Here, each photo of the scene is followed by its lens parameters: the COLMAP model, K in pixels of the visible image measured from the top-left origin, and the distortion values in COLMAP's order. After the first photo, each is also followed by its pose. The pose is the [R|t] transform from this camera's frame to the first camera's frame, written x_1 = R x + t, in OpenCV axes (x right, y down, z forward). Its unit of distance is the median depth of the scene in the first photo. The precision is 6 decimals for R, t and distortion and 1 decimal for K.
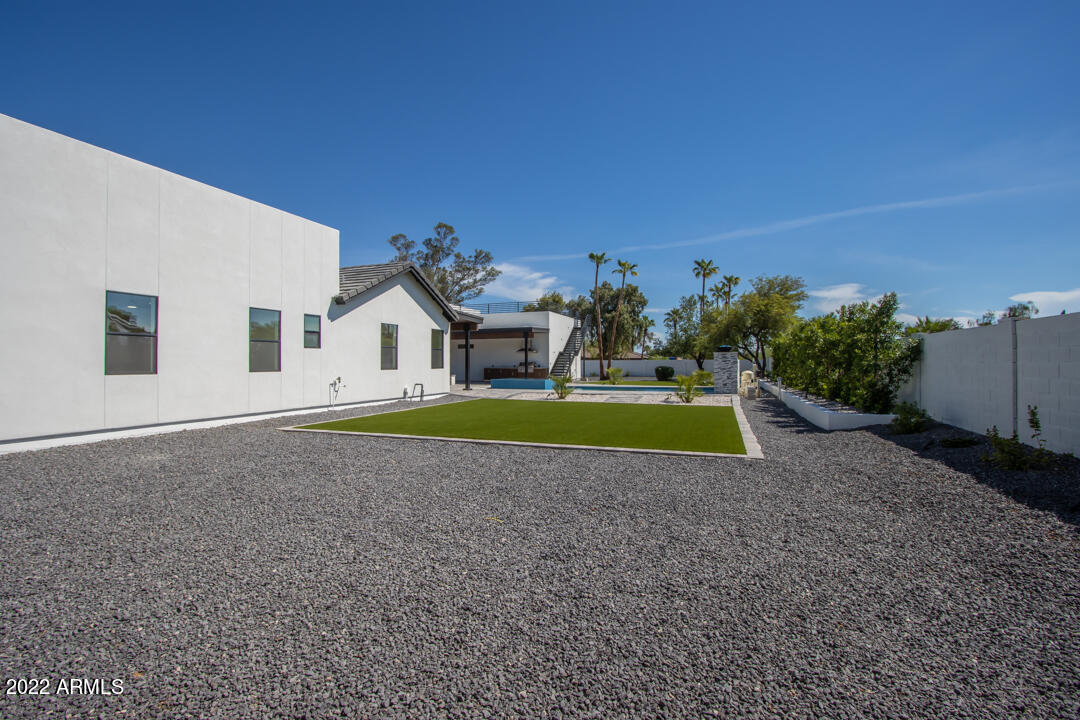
lens RADIAL K [[502.8, 0, 532.4], [0, 502.8, 361.5], [0, 0, 1]] dist [-0.013491, -0.000335]
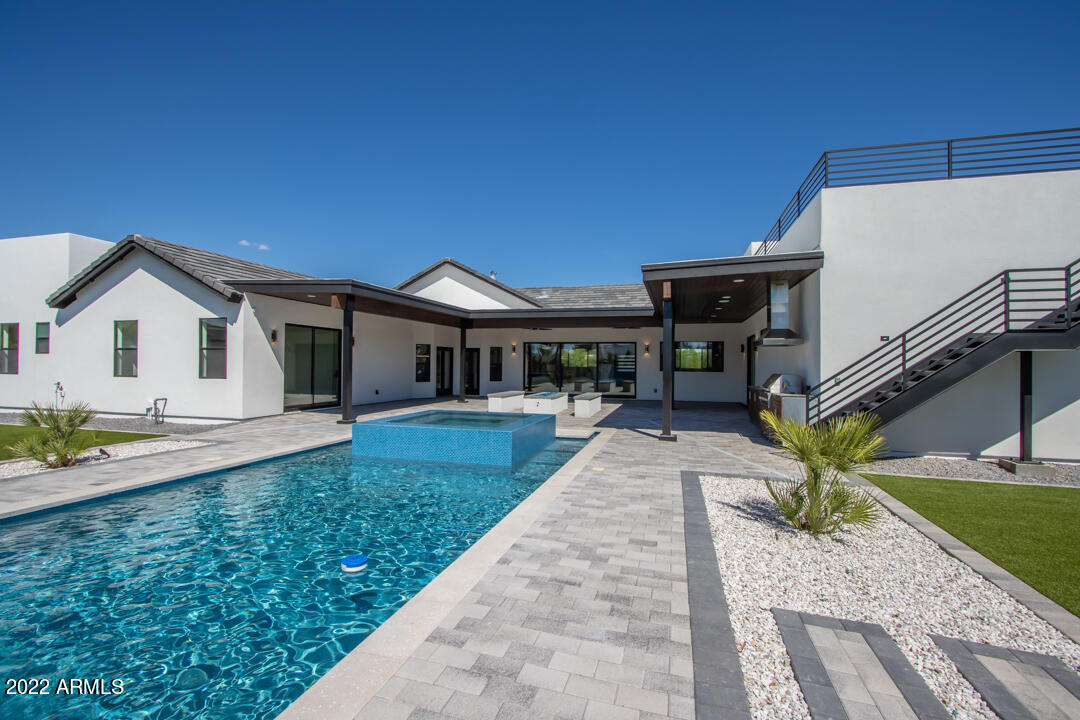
lens RADIAL K [[502.8, 0, 531.8], [0, 502.8, 363.1], [0, 0, 1]] dist [-0.013491, -0.000335]
pose [[0.074811, -0.001971, -0.997196, 0.513535], [-0.007539, 0.999968, -0.002542, -0.008710], [0.997169, 0.007708, 0.074794, 1.451561]]
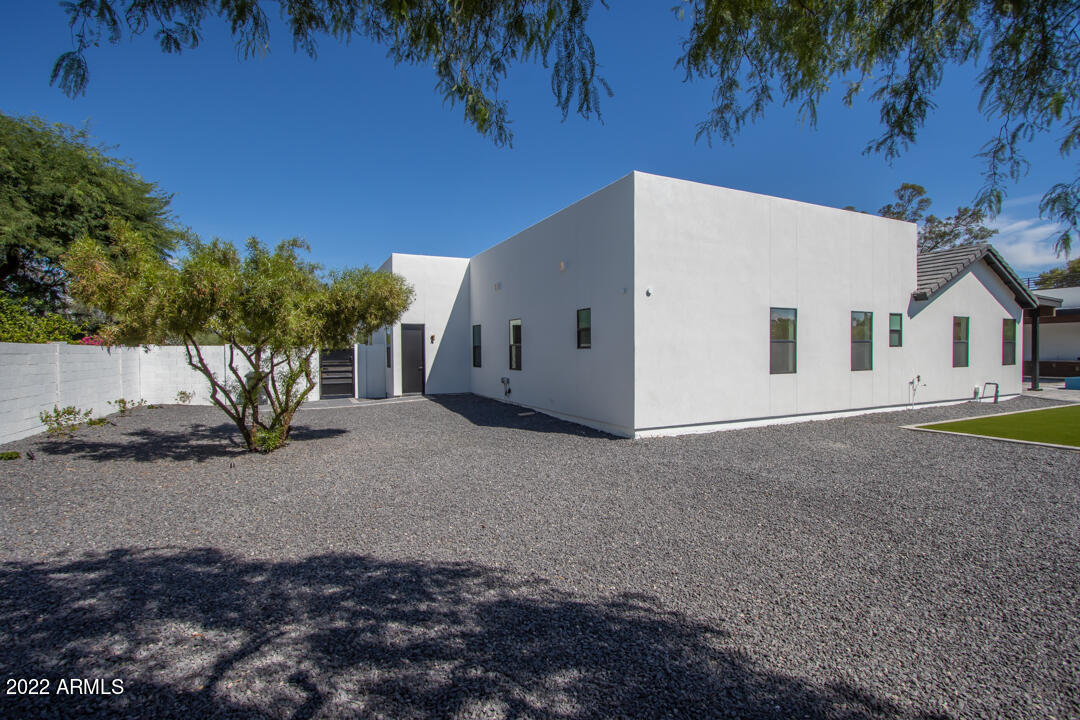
lens RADIAL K [[502.8, 0, 534.9], [0, 502.8, 364.0], [0, 0, 1]] dist [-0.013491, -0.000335]
pose [[0.721780, 0.012507, -0.692010, -0.198187], [0.010178, 0.999537, 0.028681, -0.020679], [0.692048, -0.027745, 0.721318, -0.166435]]
